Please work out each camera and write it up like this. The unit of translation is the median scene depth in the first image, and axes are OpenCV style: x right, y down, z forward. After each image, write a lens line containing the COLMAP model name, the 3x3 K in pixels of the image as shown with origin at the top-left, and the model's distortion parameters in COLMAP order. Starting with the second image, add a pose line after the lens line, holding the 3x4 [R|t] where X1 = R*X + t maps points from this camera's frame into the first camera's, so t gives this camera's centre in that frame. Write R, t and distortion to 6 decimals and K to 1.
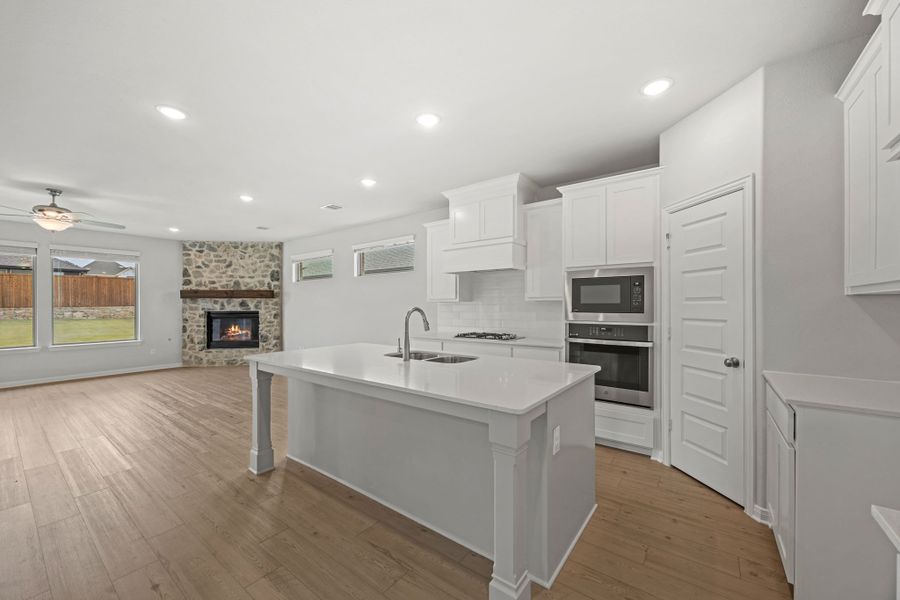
lens RADIAL K [[347.4, 0, 453.7], [0, 347.4, 303.1], [0, 0, 1]] dist [-0.000032, 0.000063]
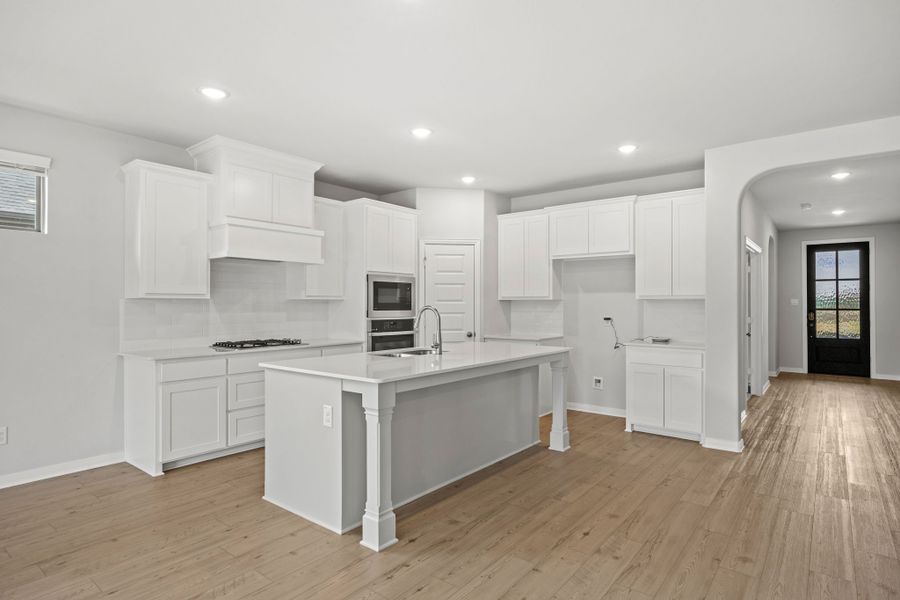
lens RADIAL K [[482.2, 0, 450.0], [0, 482.2, 300.0], [0, 0, 1]] dist [-0.000606, 0.000008]
pose [[0.035275, 0.012243, 0.999303, -0.550801], [-0.004816, 0.999915, -0.012080, 0.004315], [-0.999366, -0.004386, 0.035331, 0.304229]]
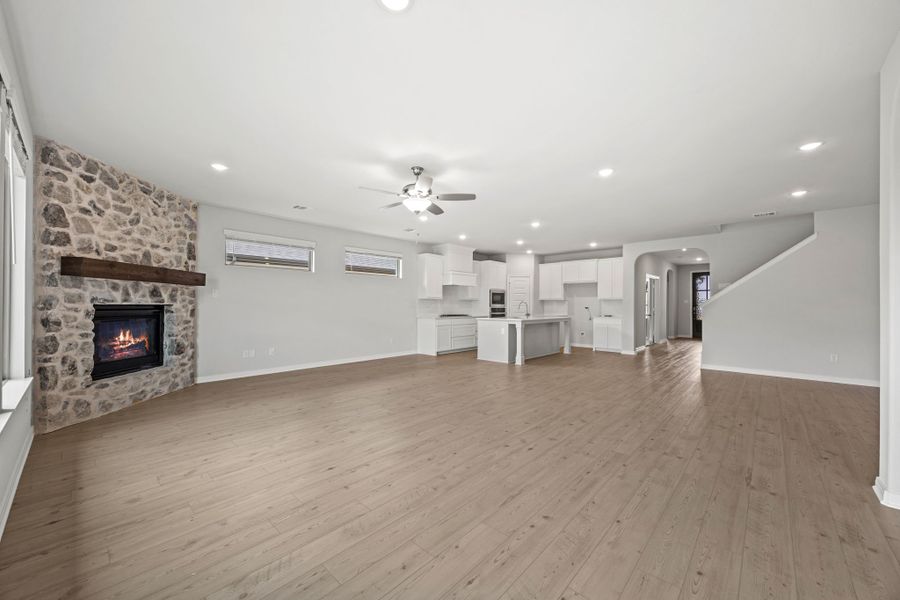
lens RADIAL K [[347.4, 0, 453.7], [0, 347.4, 303.1], [0, 0, 1]] dist [-0.000032, 0.000063]
pose [[0.102126, 0.011749, 0.994702, -1.151971], [-0.006564, 0.999916, -0.011137, 0.023925], [-0.994750, -0.005392, 0.102194, 0.451249]]
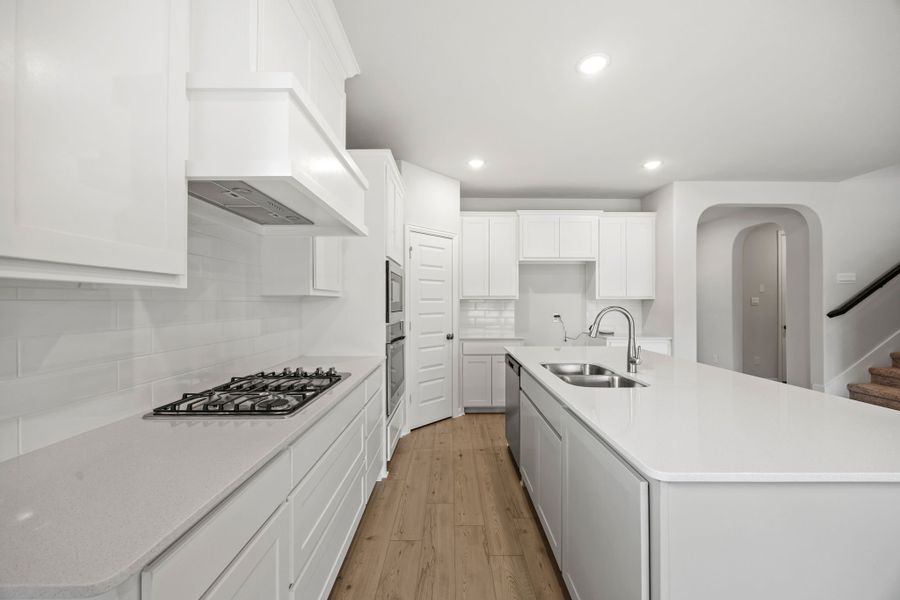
lens RADIAL K [[347.4, 0, 453.7], [0, 347.4, 303.1], [0, 0, 1]] dist [-0.000032, 0.000063]
pose [[-0.601689, 0.005113, 0.798714, -0.177904], [-0.000791, 0.999975, -0.006997, 0.004450], [-0.798730, -0.004842, -0.601670, 0.607376]]
